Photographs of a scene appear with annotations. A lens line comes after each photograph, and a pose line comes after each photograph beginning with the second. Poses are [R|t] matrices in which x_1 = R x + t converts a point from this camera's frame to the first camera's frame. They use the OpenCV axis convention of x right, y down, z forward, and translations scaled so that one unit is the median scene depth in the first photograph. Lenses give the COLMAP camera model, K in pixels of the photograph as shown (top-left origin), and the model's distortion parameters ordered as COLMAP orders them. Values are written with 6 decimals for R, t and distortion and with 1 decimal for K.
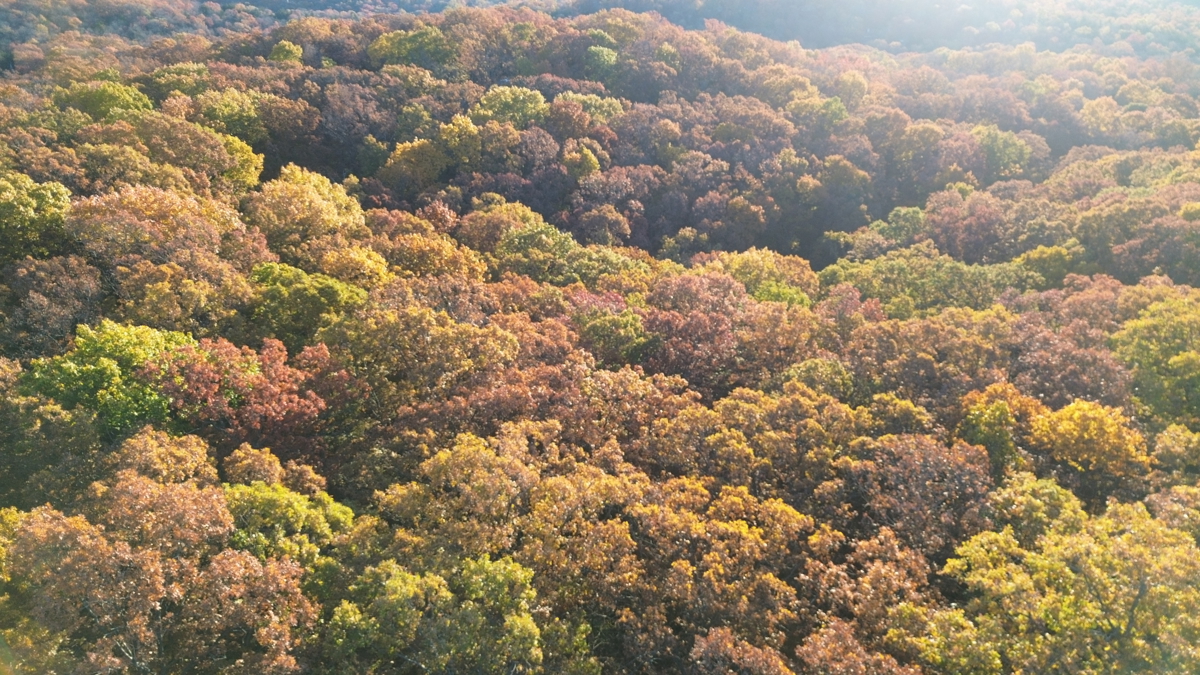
lens RADIAL K [[845.4, 0, 598.8], [0, 845.4, 338.7], [0, 0, 1]] dist [0.074575, -0.070614]
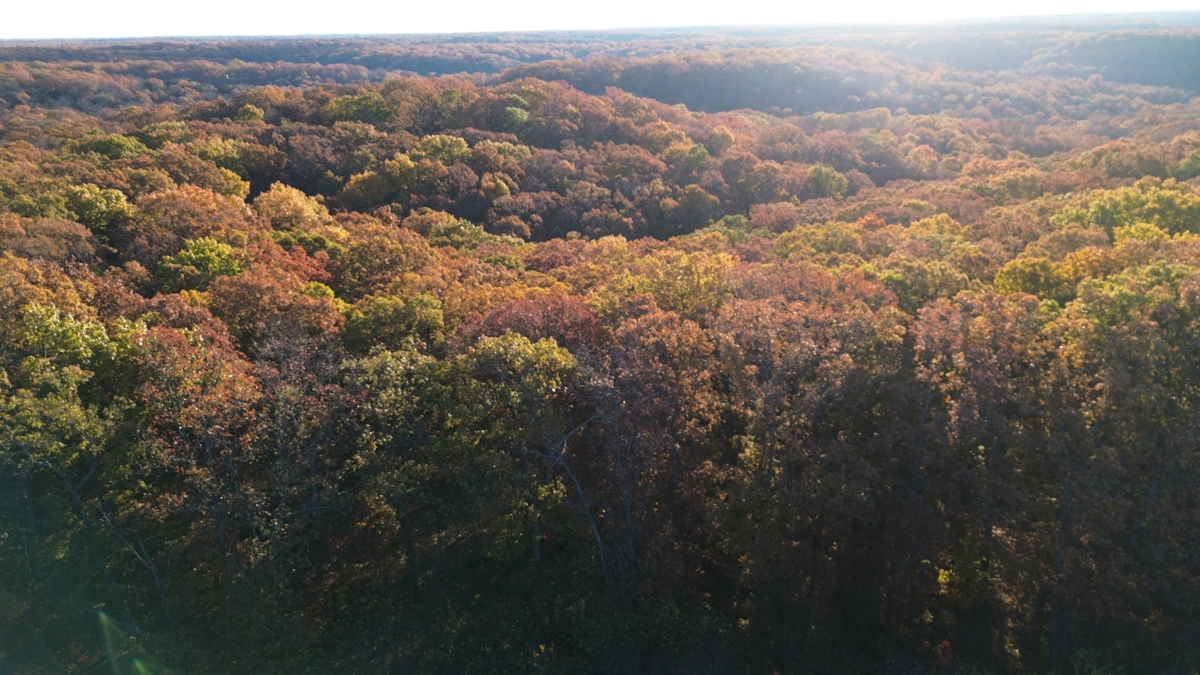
lens RADIAL K [[845.4, 0, 598.8], [0, 845.4, 338.7], [0, 0, 1]] dist [0.074575, -0.070614]
pose [[0.997183, -0.027567, 0.069760, 0.041741], [0.032946, 0.996474, -0.077164, 0.129598], [-0.067386, 0.079245, 0.994575, -0.294217]]
